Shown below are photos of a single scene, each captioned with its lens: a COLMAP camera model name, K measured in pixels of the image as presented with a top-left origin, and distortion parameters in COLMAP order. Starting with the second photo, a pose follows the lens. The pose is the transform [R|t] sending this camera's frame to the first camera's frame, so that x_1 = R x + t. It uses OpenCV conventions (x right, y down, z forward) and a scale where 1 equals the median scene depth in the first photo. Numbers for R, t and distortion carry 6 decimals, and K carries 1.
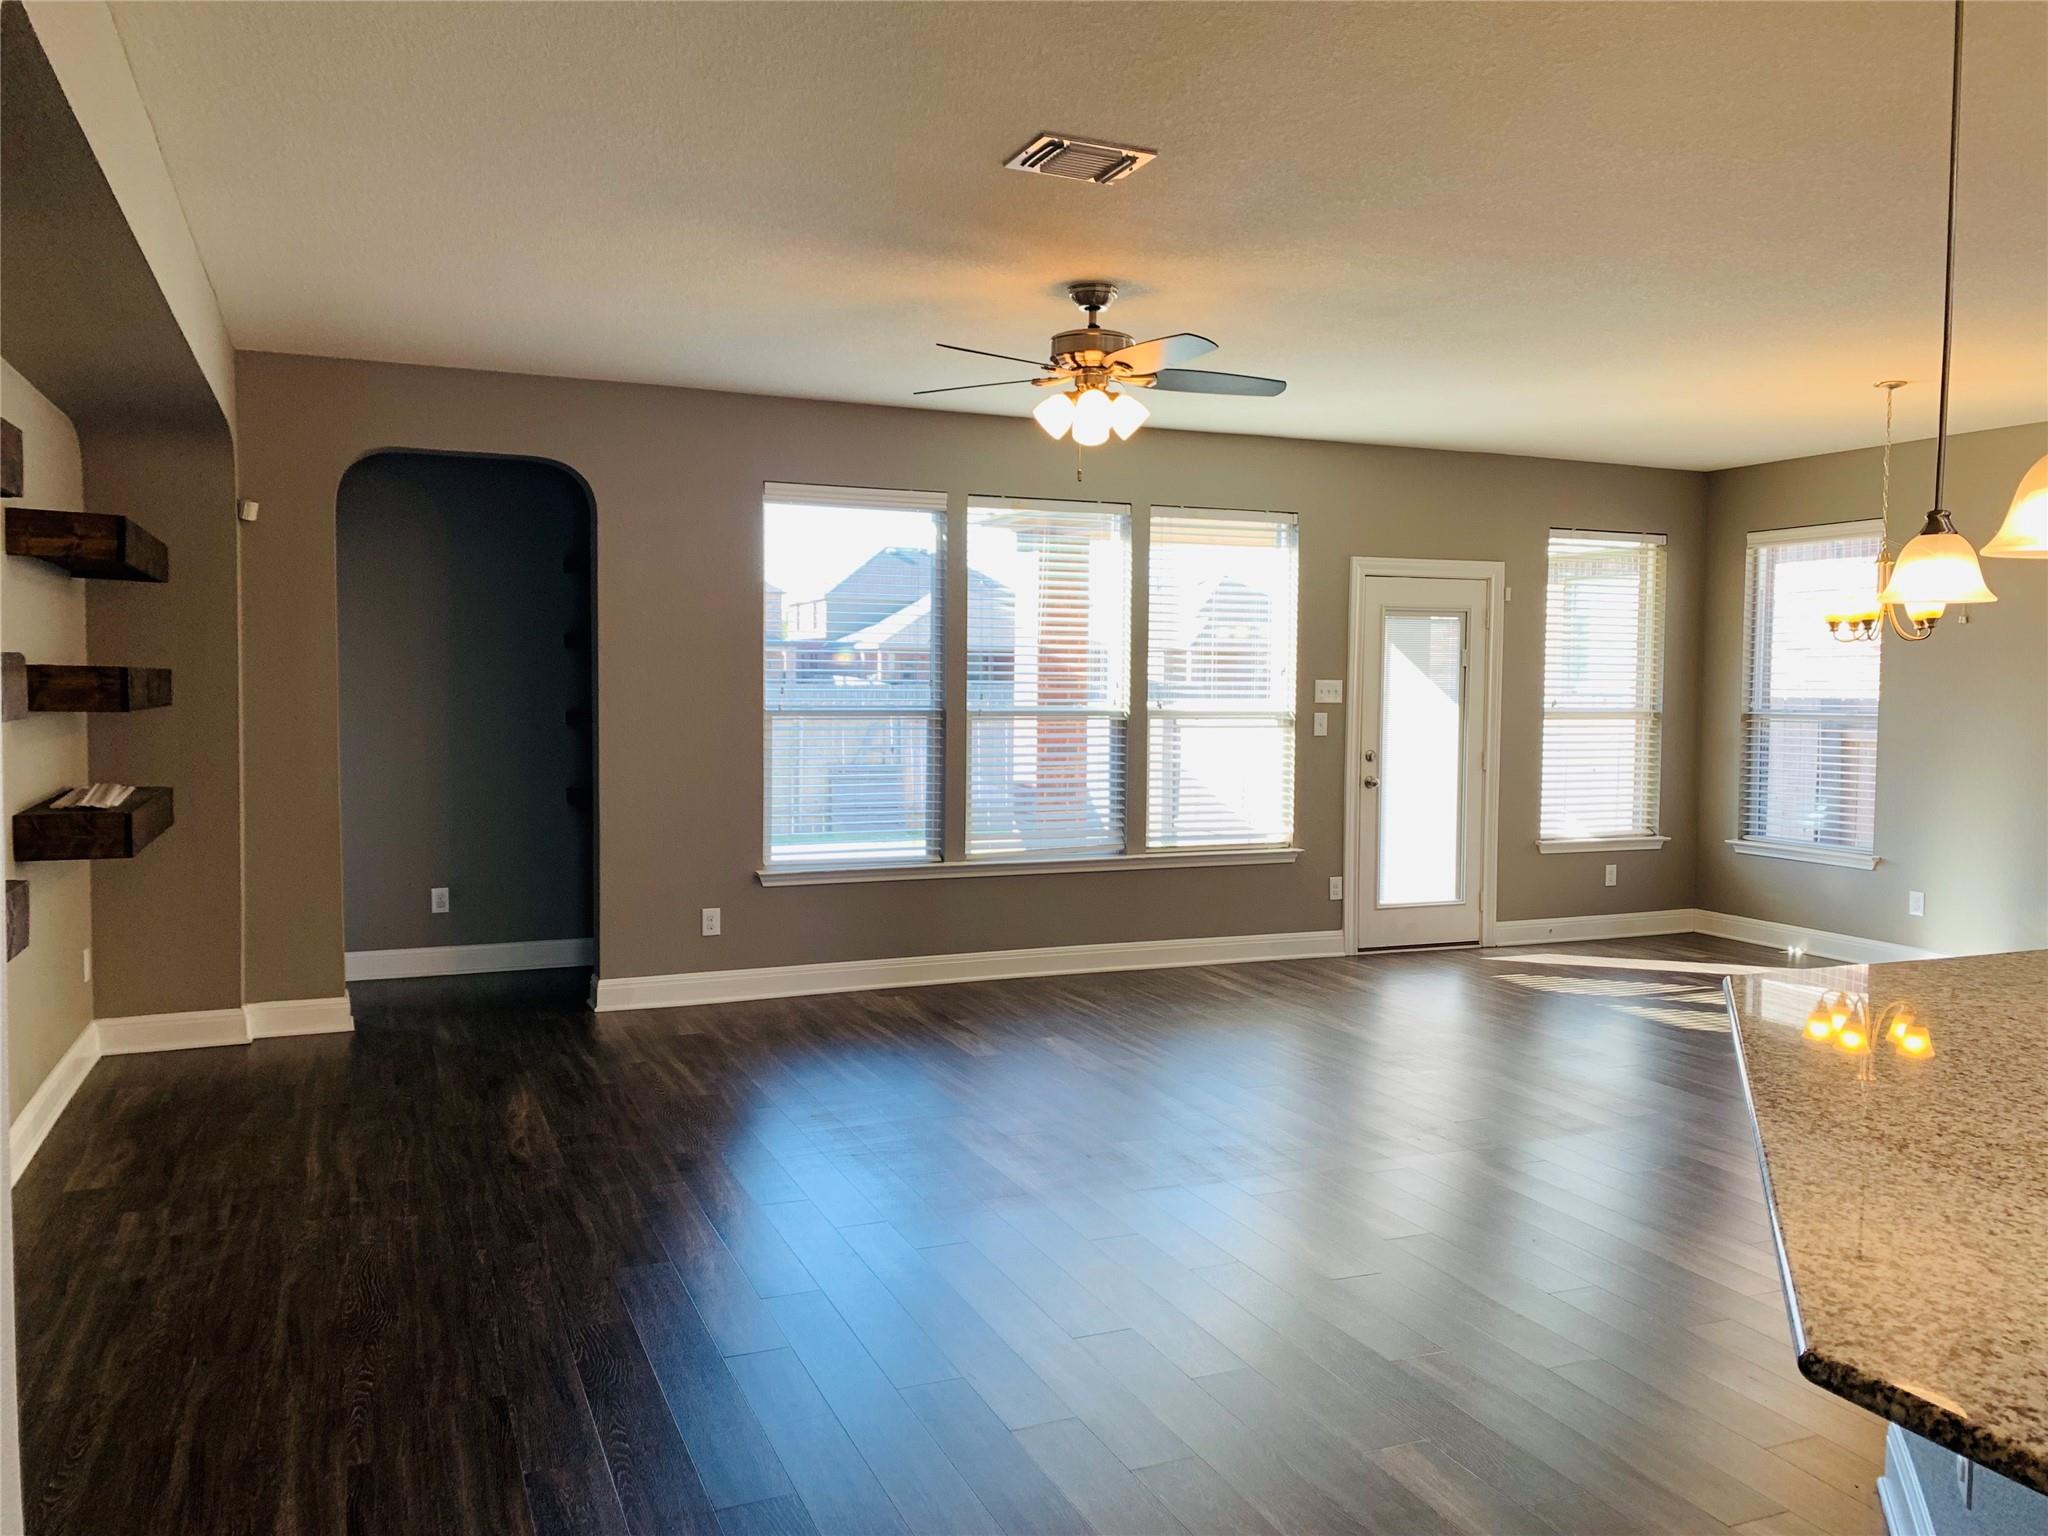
lens RADIAL K [[1557.9, 0, 1038.1], [0, 1557.9, 749.7], [0, 0, 1]] dist [0.067080, -0.076465]
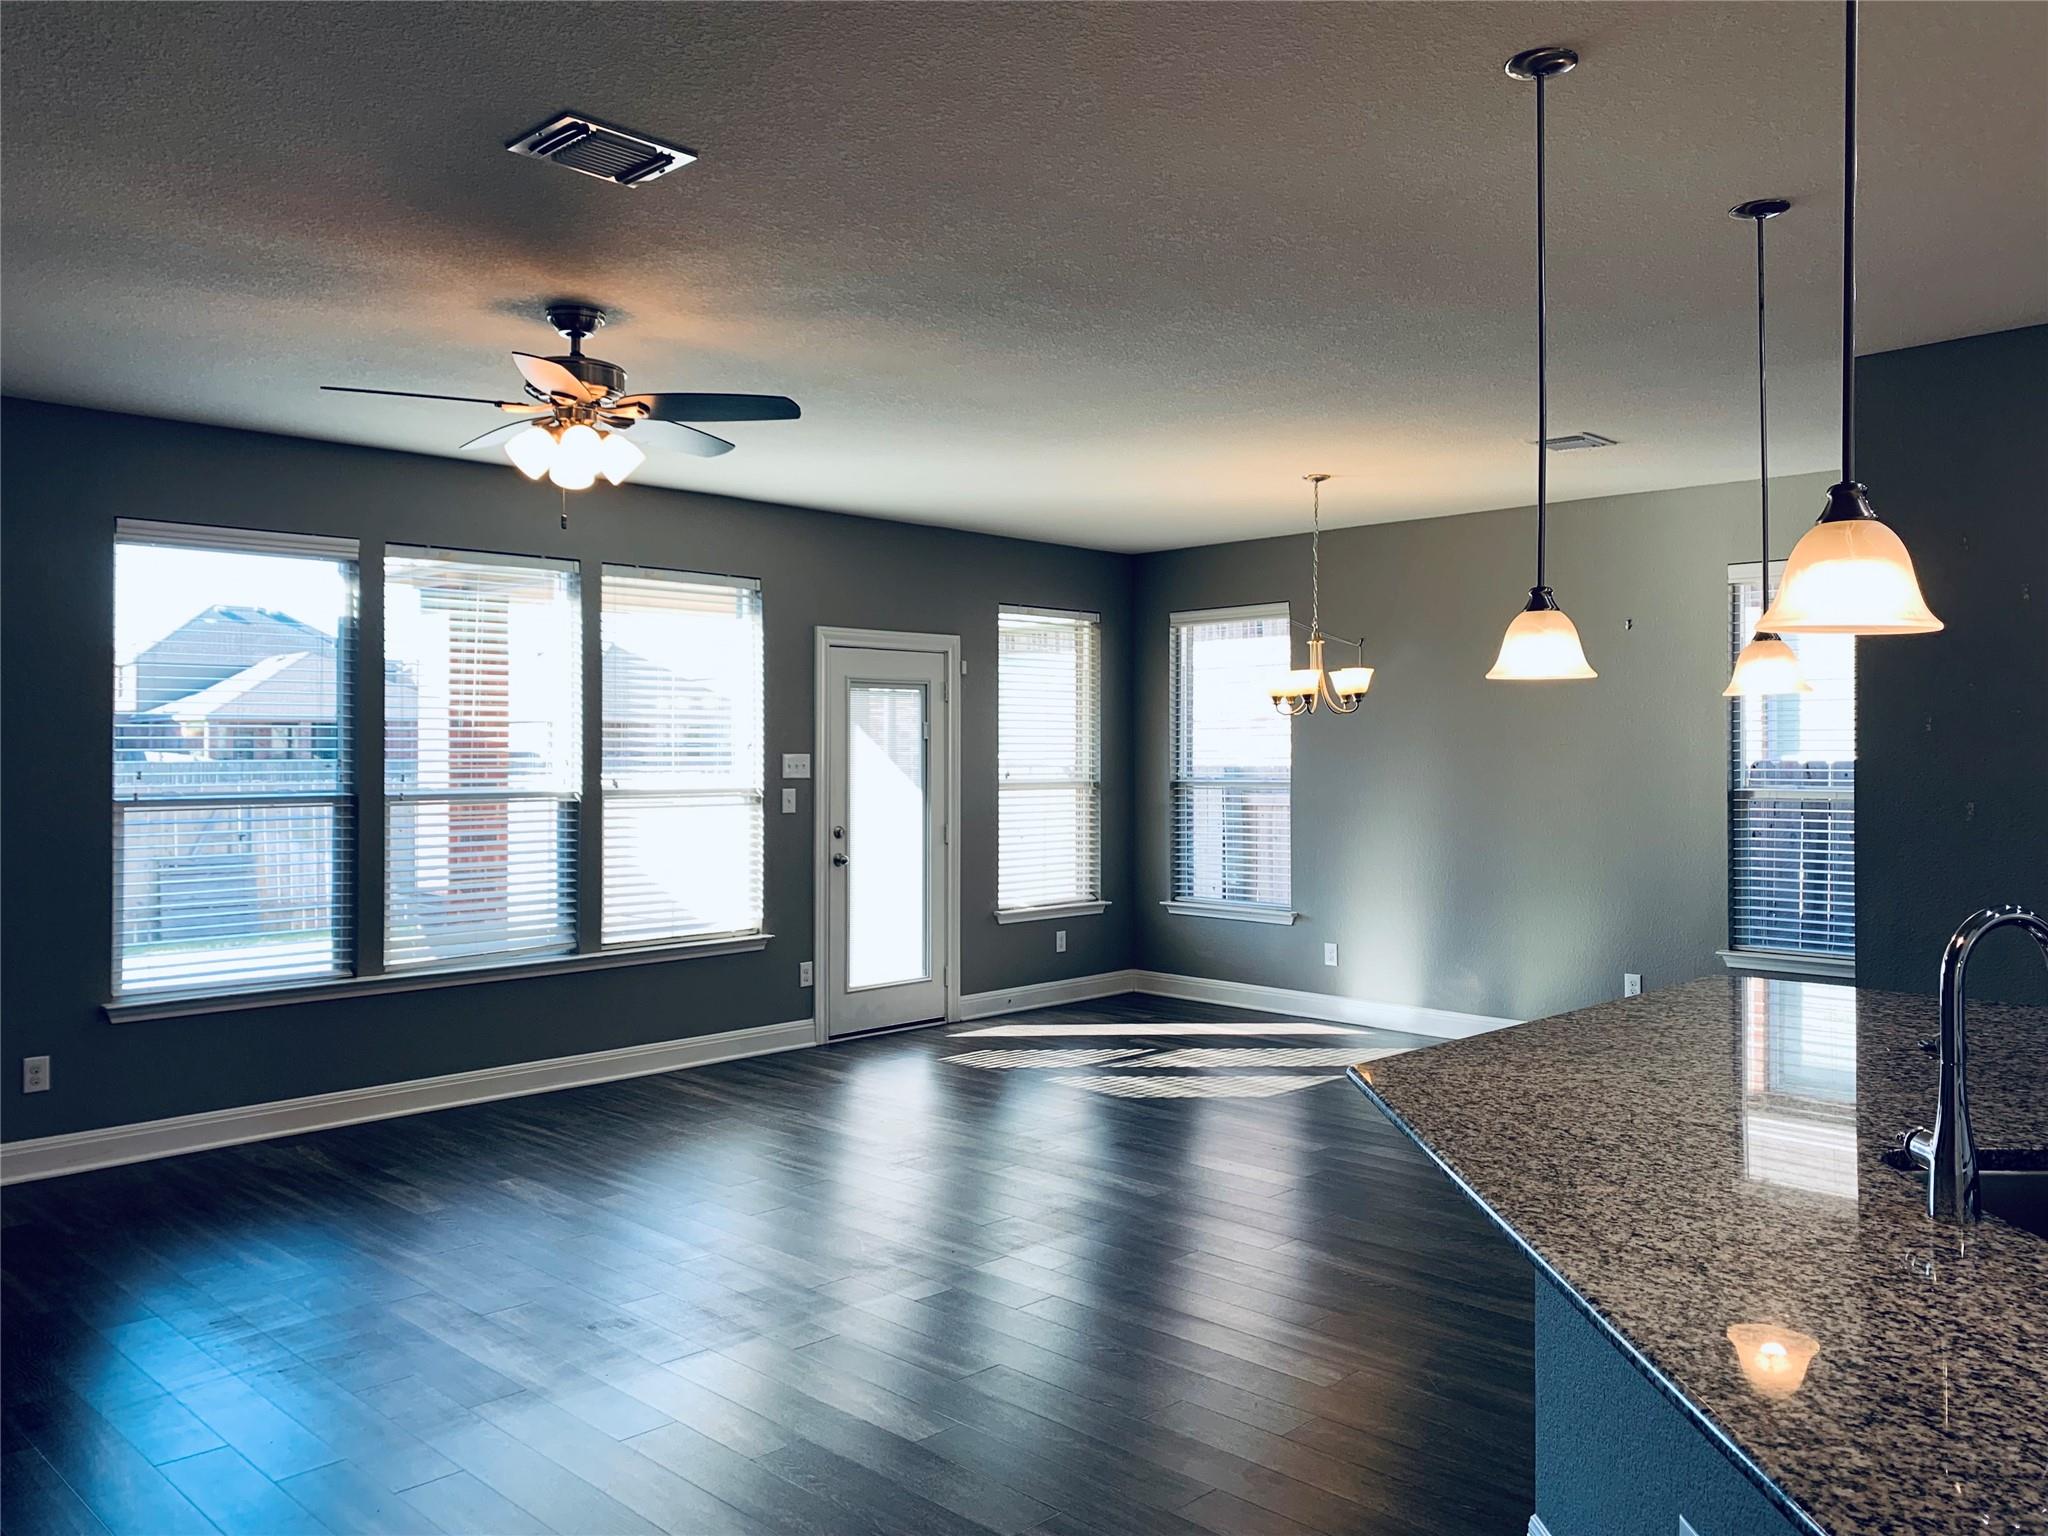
lens RADIAL K [[1557.9, 0, 1017.9], [0, 1557.9, 738.3], [0, 0, 1]] dist [0.067080, -0.076465]
pose [[0.928936, -0.007434, 0.370164, -0.041833], [0.026723, 0.998537, -0.047008, -0.006360], [-0.369273, 0.053559, 0.927776, 0.073103]]
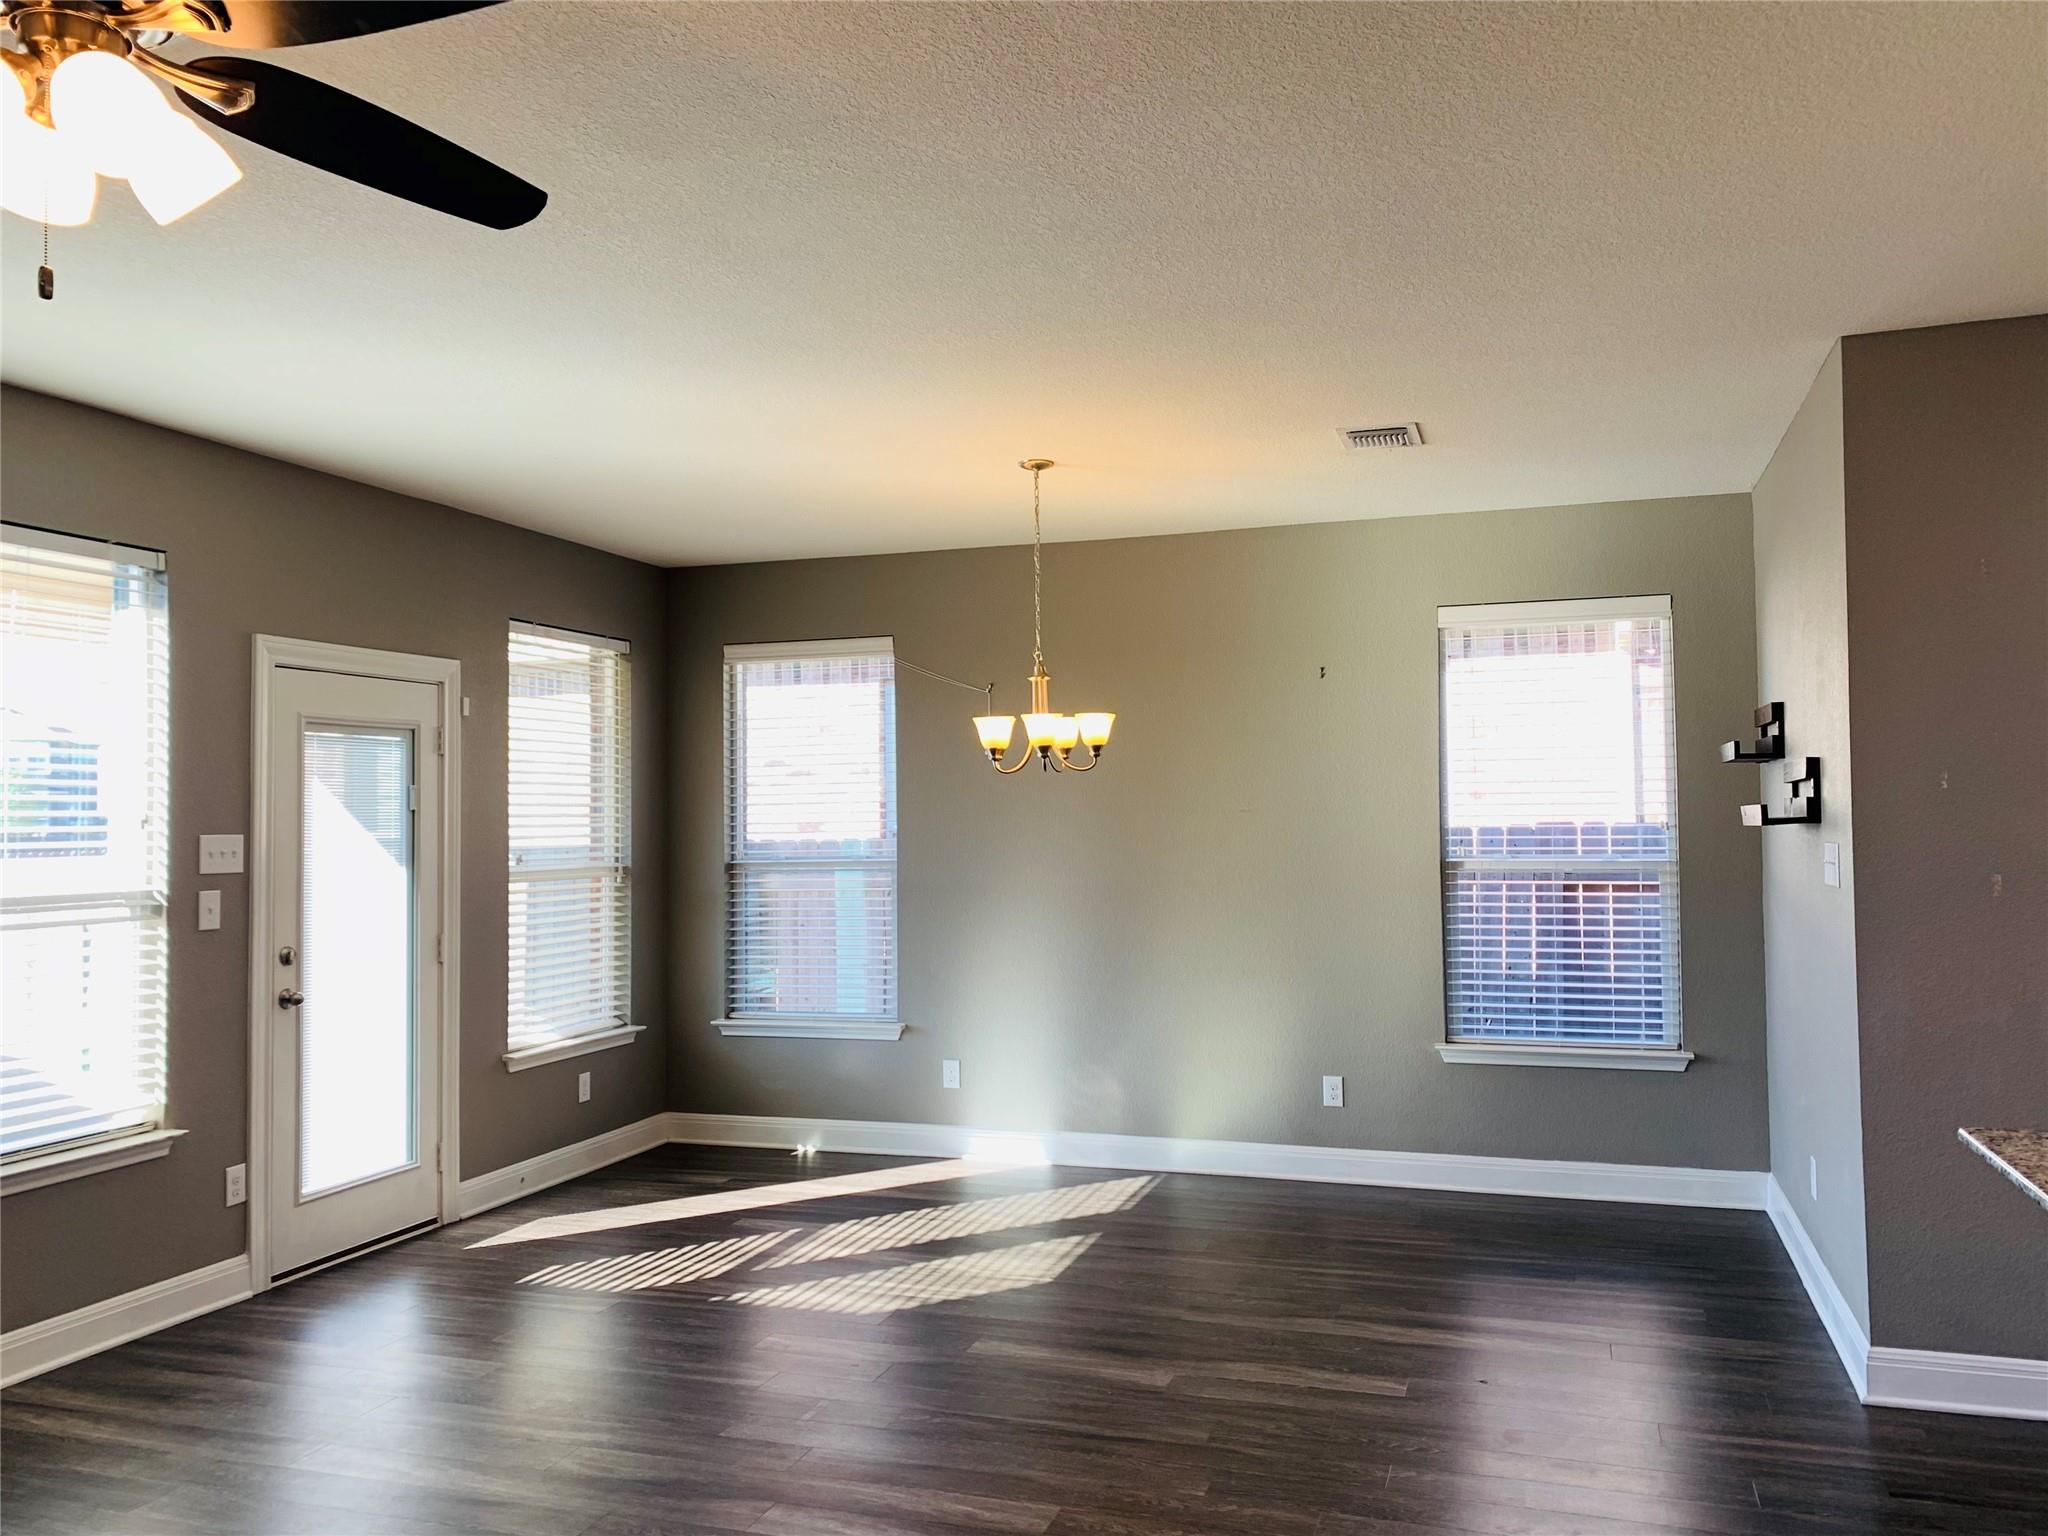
lens RADIAL K [[1557.9, 0, 1036.3], [0, 1557.9, 774.2], [0, 0, 1]] dist [0.067080, -0.076465]
pose [[0.665941, 0.004823, 0.745989, -0.059135], [0.051539, 0.997292, -0.052456, -0.021278], [-0.744222, 0.073380, 0.663890, 0.388151]]
